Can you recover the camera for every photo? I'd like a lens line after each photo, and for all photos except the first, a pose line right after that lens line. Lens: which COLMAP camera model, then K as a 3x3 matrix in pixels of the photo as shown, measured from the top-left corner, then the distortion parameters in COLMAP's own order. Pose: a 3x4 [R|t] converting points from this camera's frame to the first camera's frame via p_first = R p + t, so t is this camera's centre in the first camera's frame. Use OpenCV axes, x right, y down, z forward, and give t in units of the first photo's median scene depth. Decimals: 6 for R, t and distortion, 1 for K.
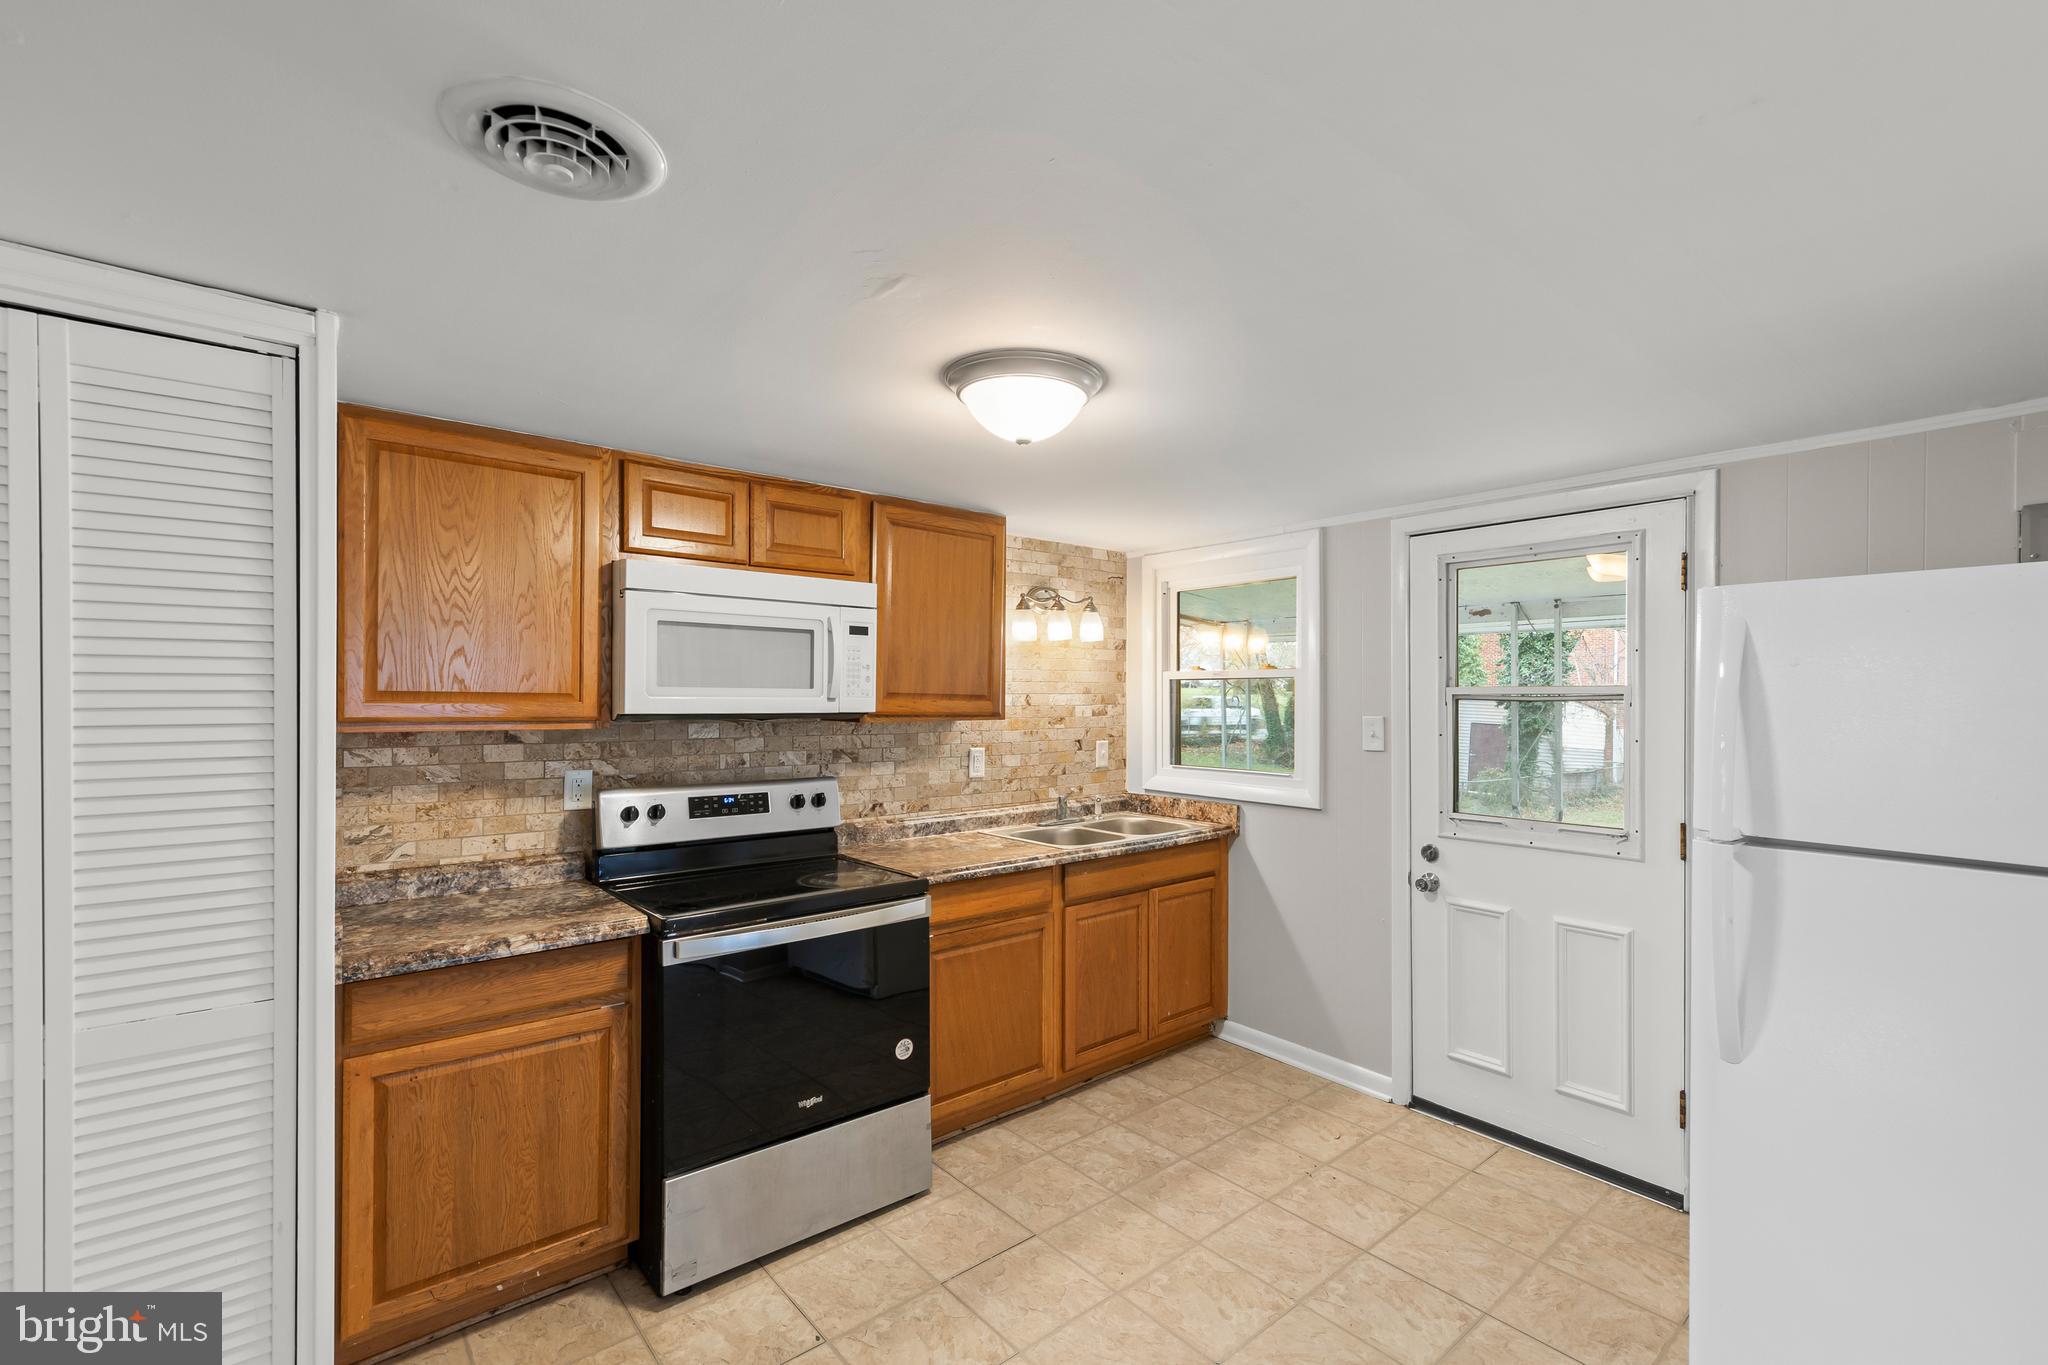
lens RADIAL K [[884.4, 0, 1075.9], [0, 884.4, 709.0], [0, 0, 1]] dist [0.004656, 0.000166]
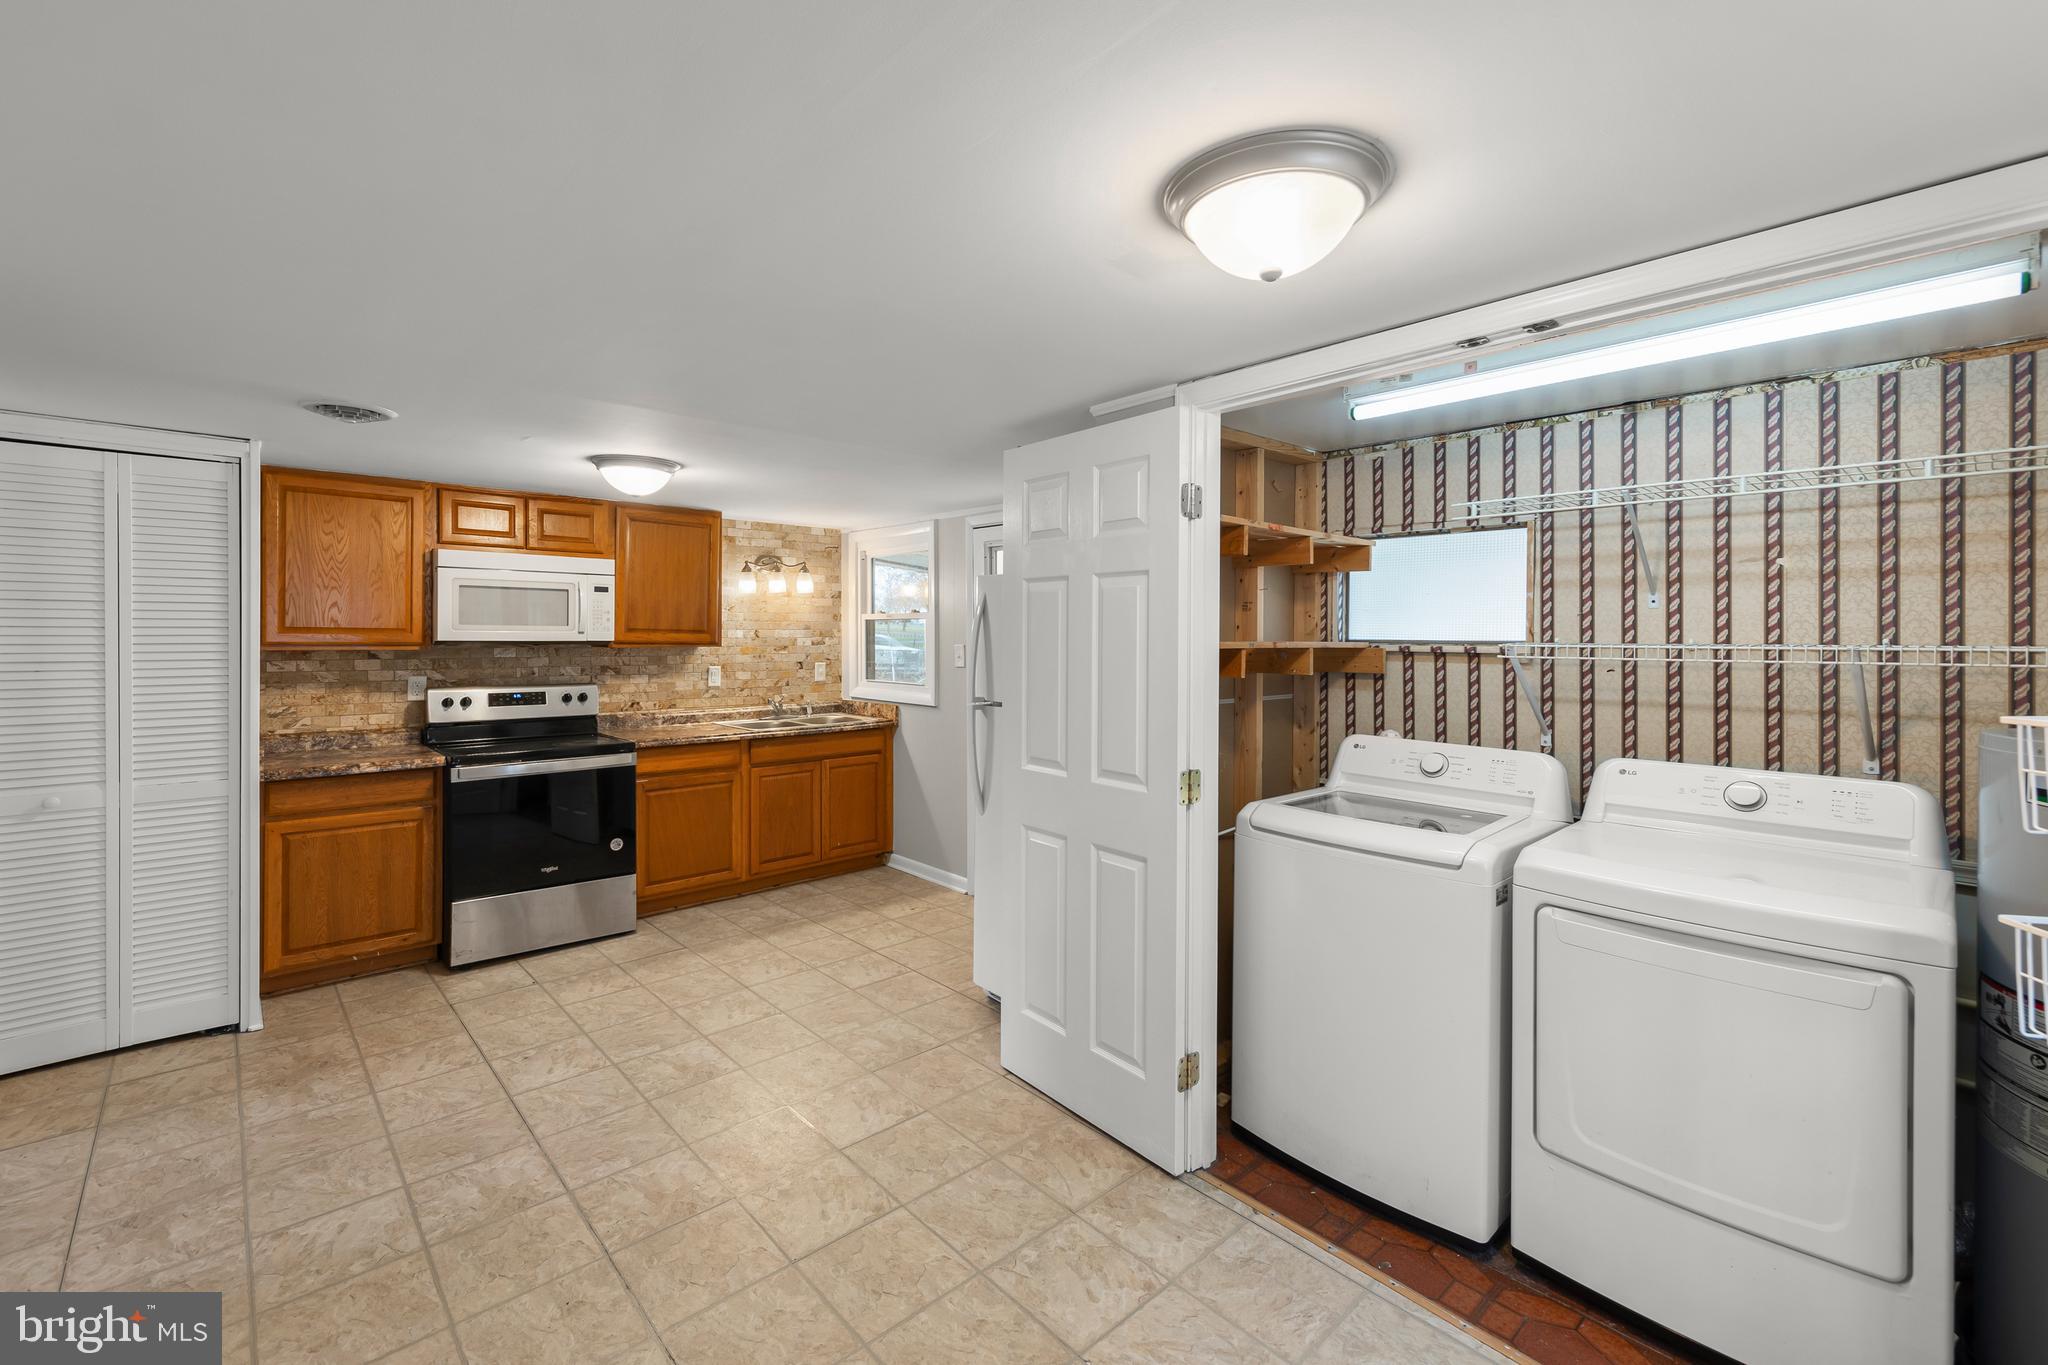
lens RADIAL K [[875.0, 0, 1053.4], [0, 875.0, 646.6], [0, 0, 1]] dist [0.002539, 0.000318]
pose [[0.999415, 0.001656, 0.034169, 0.491581], [-0.001730, 0.999996, 0.002118, 0.009207], [-0.034165, -0.002176, 0.999414, -0.575047]]
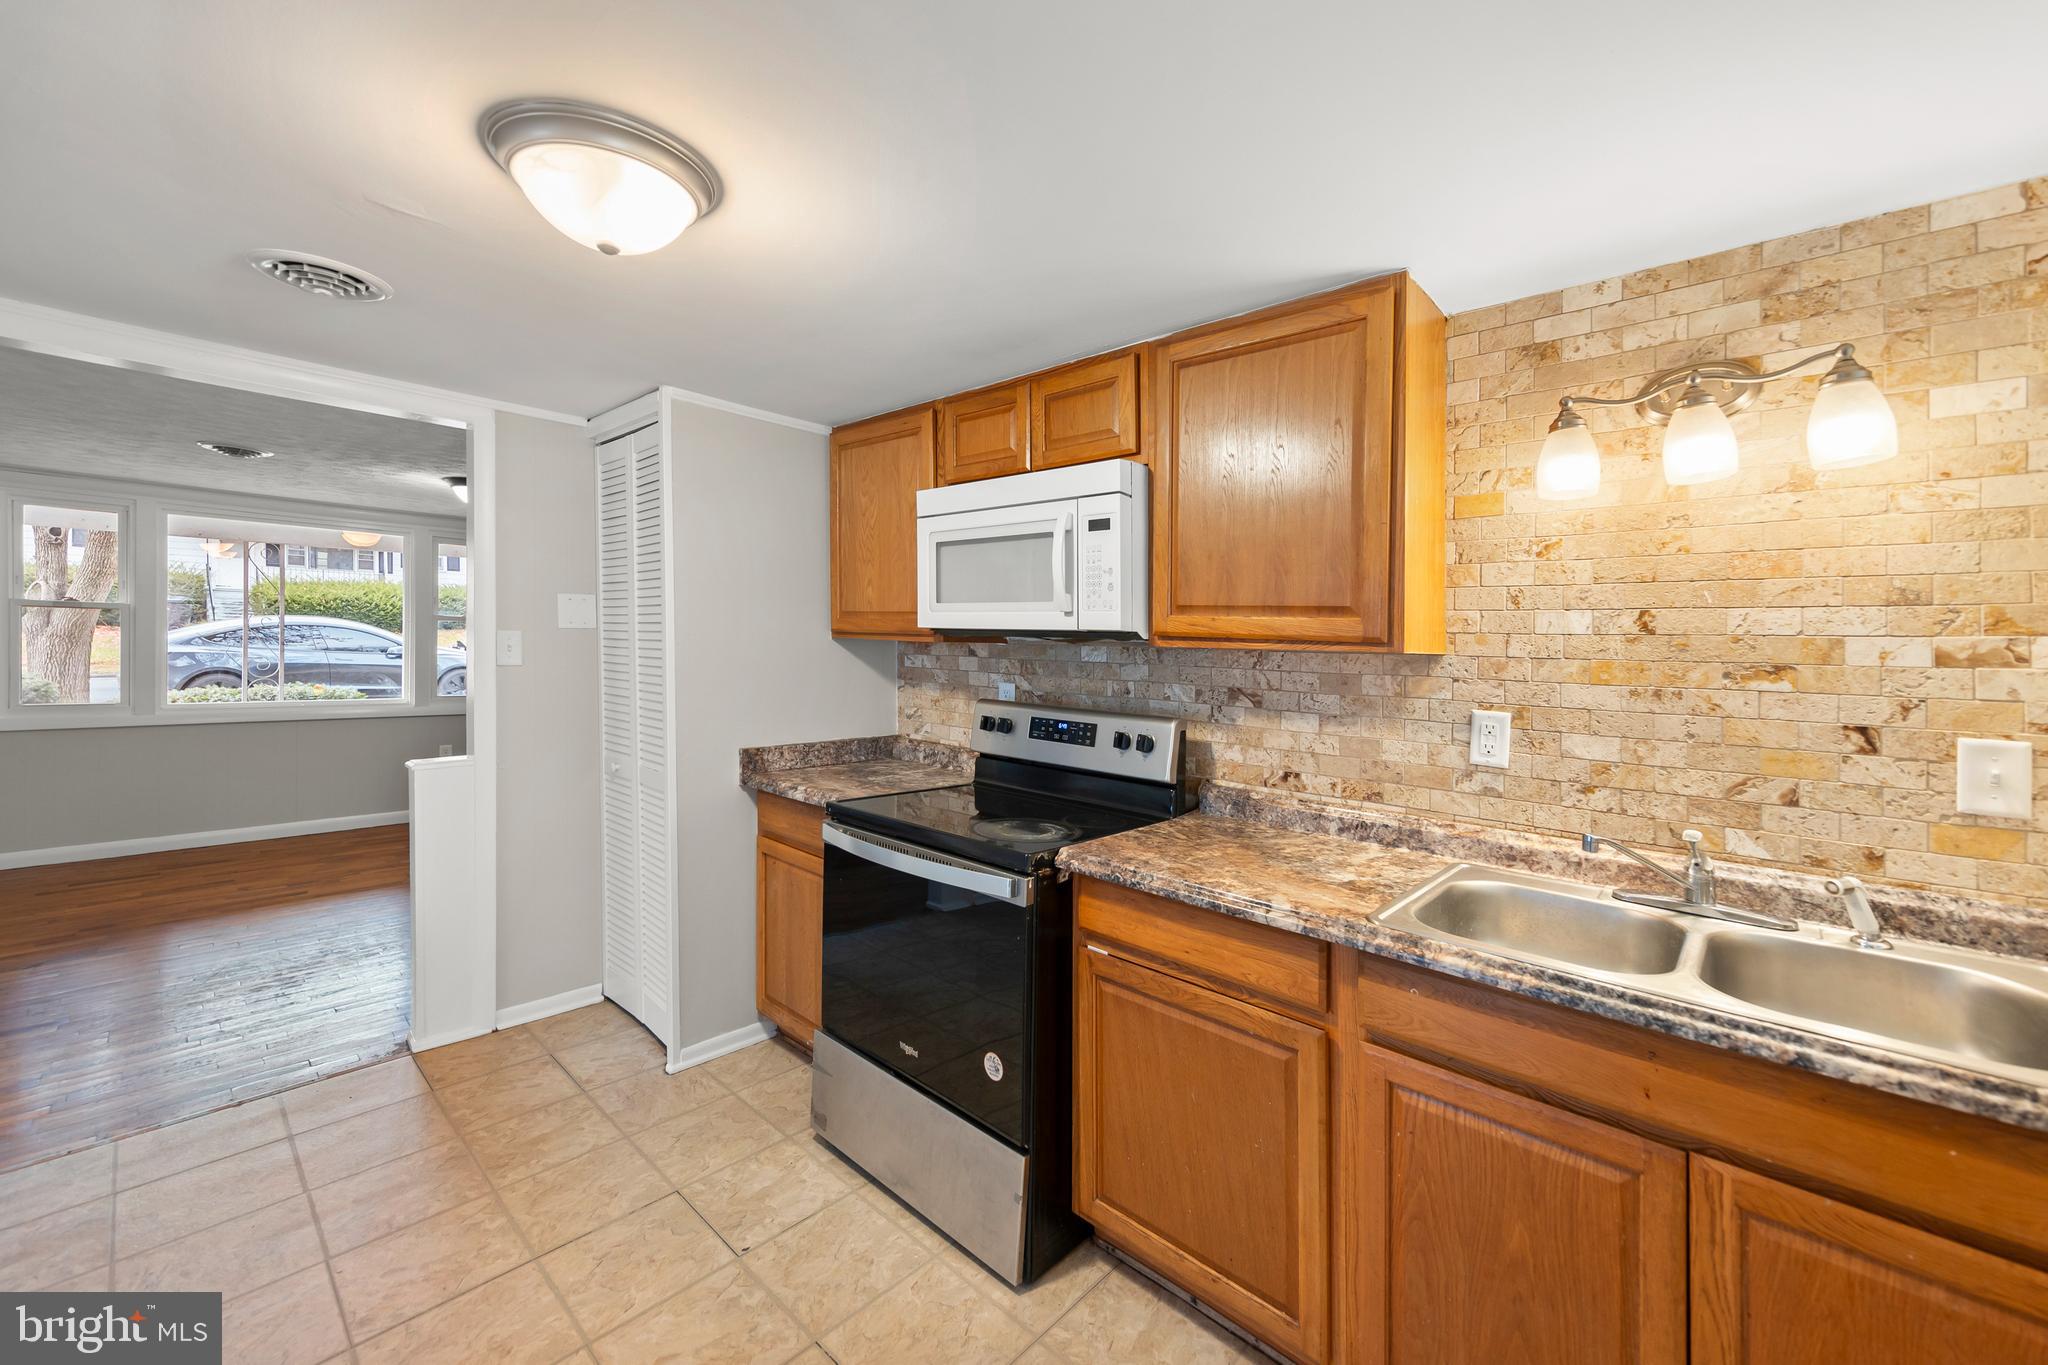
lens RADIAL K [[809.3, 0, 980.1], [0, 809.3, 644.7], [0, 0, 1]] dist [0.003896, -0.000226]
pose [[0.087959, 0.002867, -0.996120, 0.432477], [-0.039482, 0.999220, -0.000611, 0.020097], [0.995341, 0.039383, 0.088003, 0.795053]]
